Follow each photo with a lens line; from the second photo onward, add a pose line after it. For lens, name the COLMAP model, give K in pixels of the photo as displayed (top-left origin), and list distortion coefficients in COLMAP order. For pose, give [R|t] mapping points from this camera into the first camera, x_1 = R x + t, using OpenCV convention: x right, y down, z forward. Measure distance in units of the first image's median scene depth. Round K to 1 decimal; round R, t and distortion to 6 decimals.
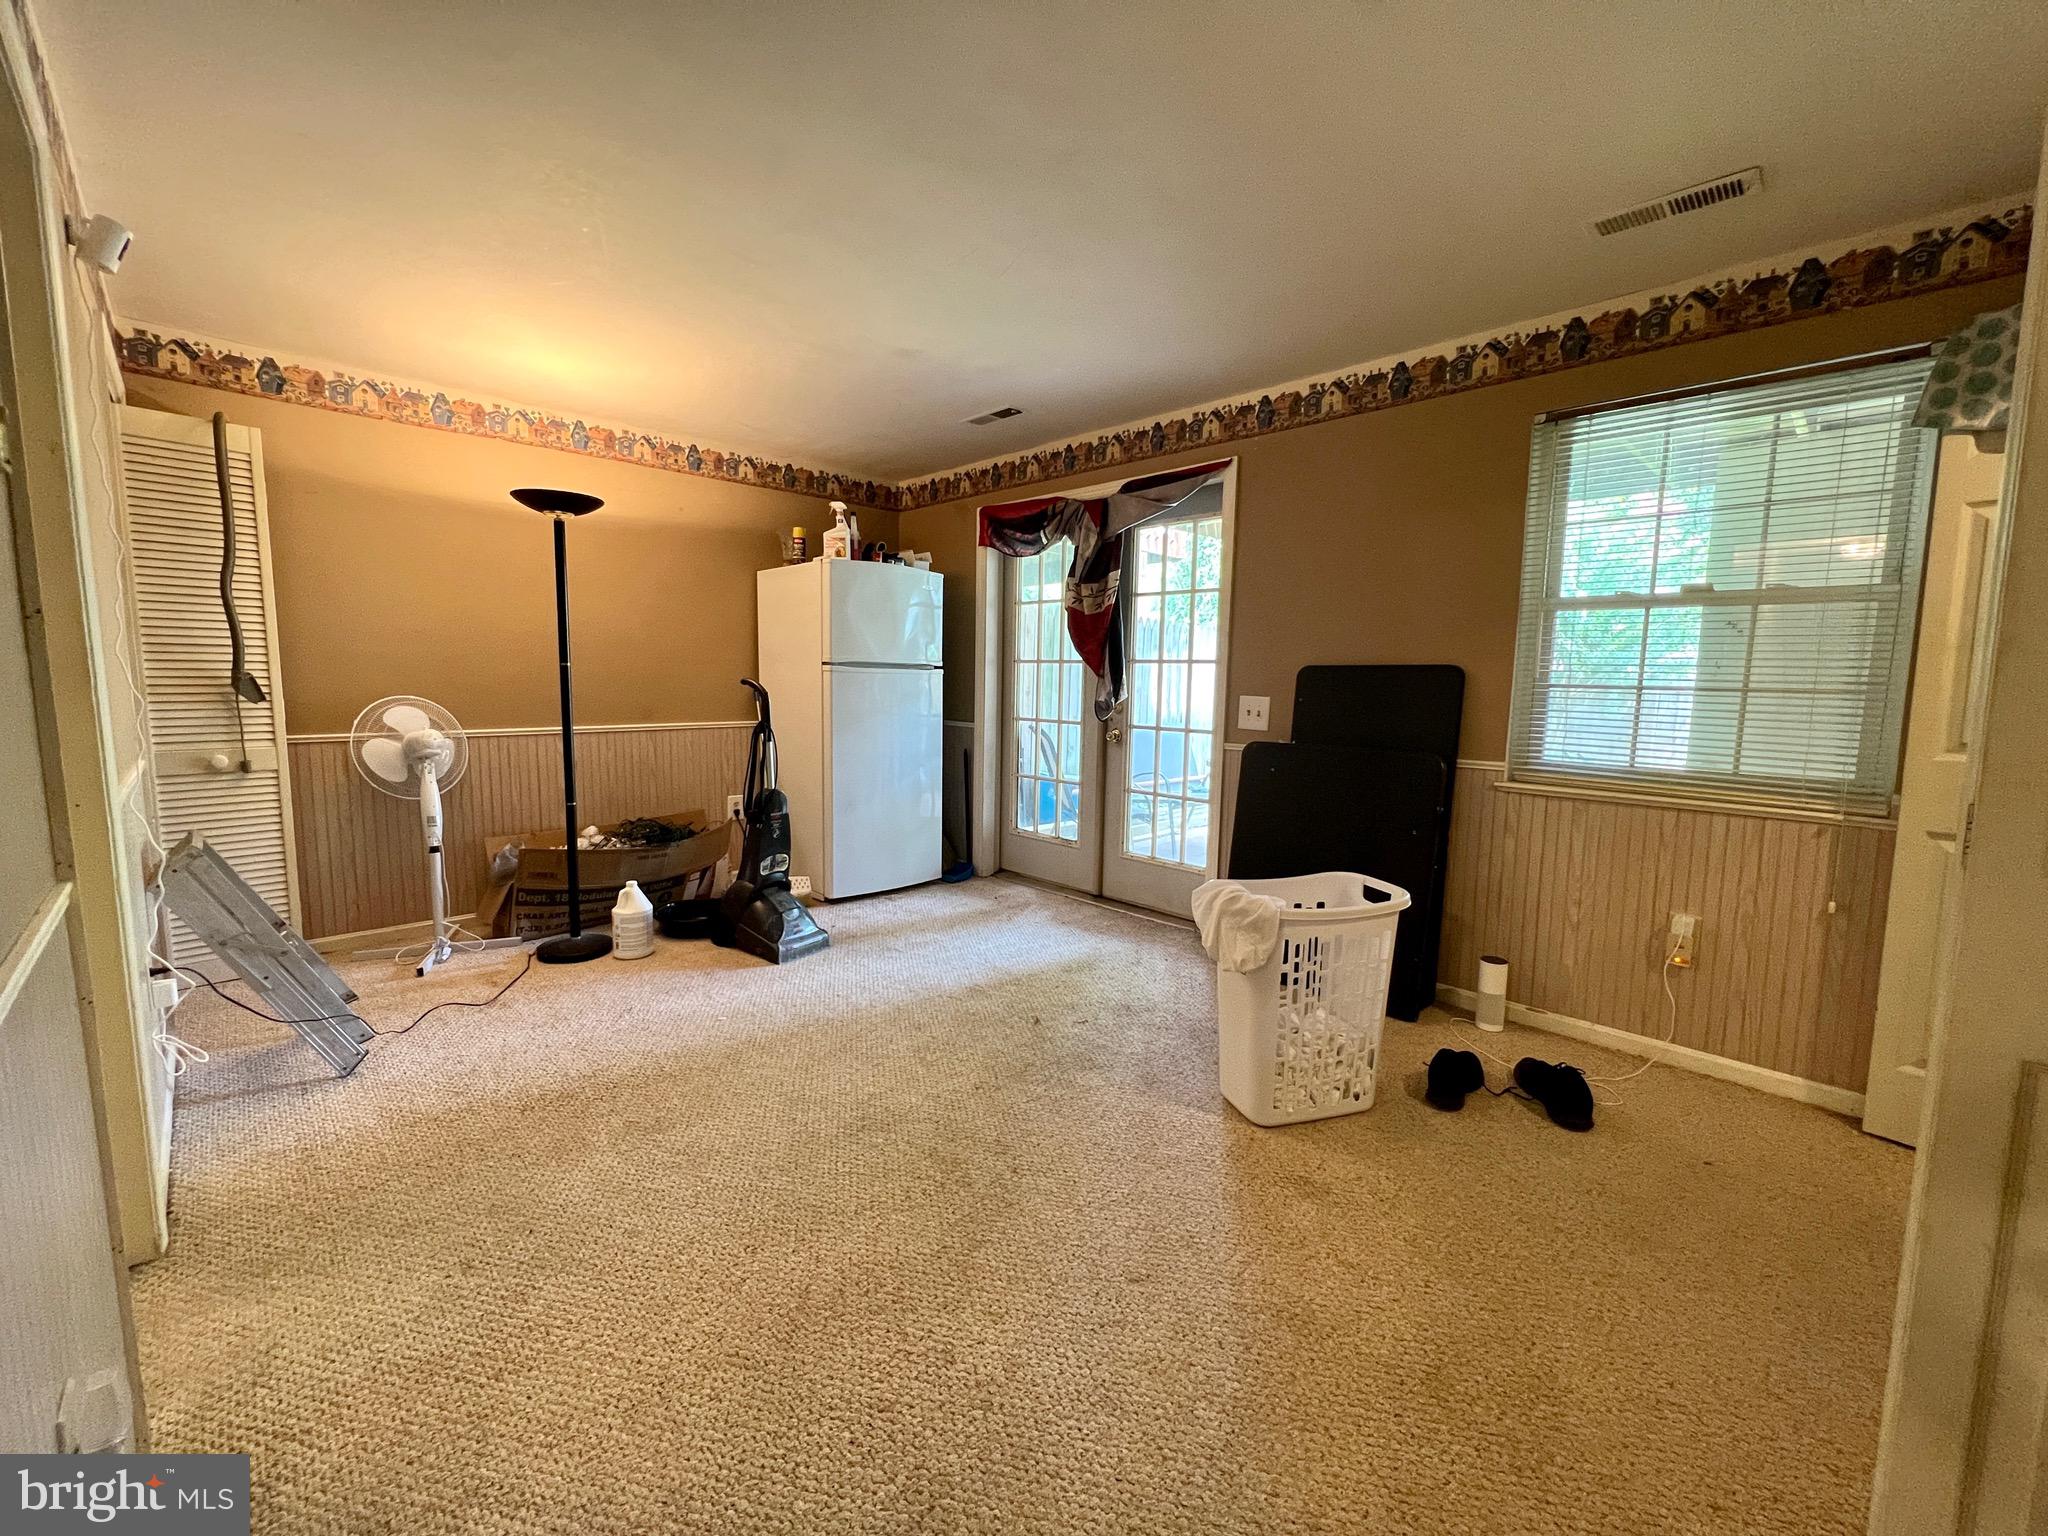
lens RADIAL K [[819.1, 0, 1015.1], [0, 819.1, 760.6], [0, 0, 1]] dist [-0.005951, 0.000541]
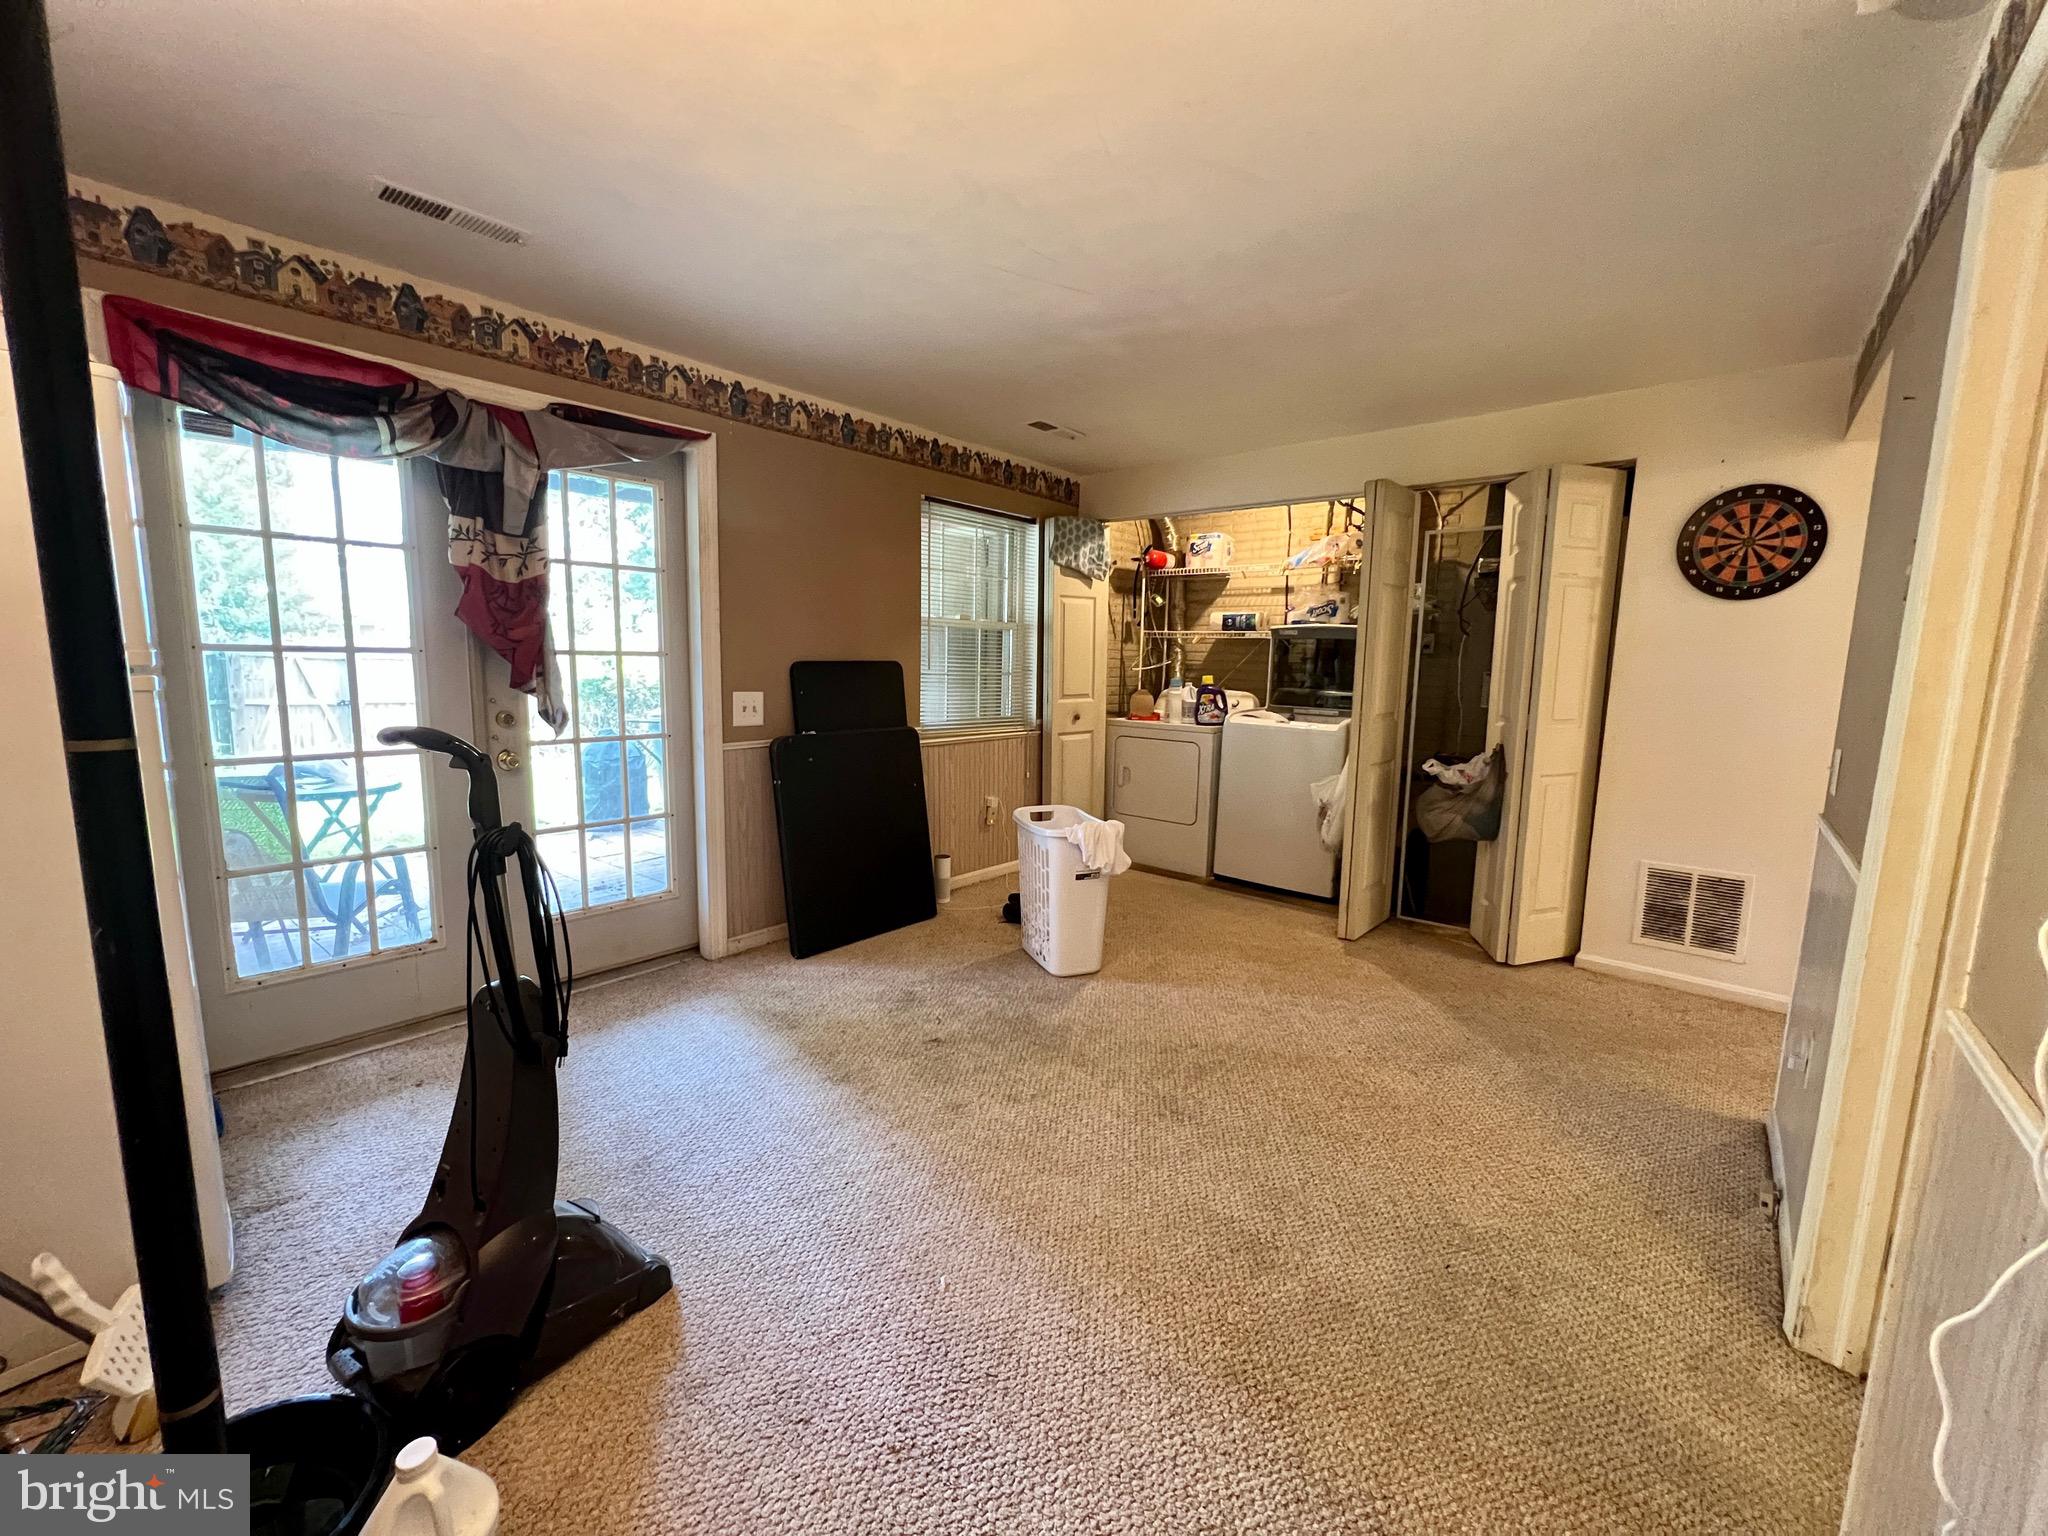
lens RADIAL K [[819.1, 0, 1013.8], [0, 819.1, 766.1], [0, 0, 1]] dist [-0.005951, 0.000541]
pose [[-0.082803, -0.137096, 0.987091, -0.719619], [0.097554, 0.984620, 0.144936, -0.103281], [-0.991780, 0.108296, -0.068156, 0.771563]]
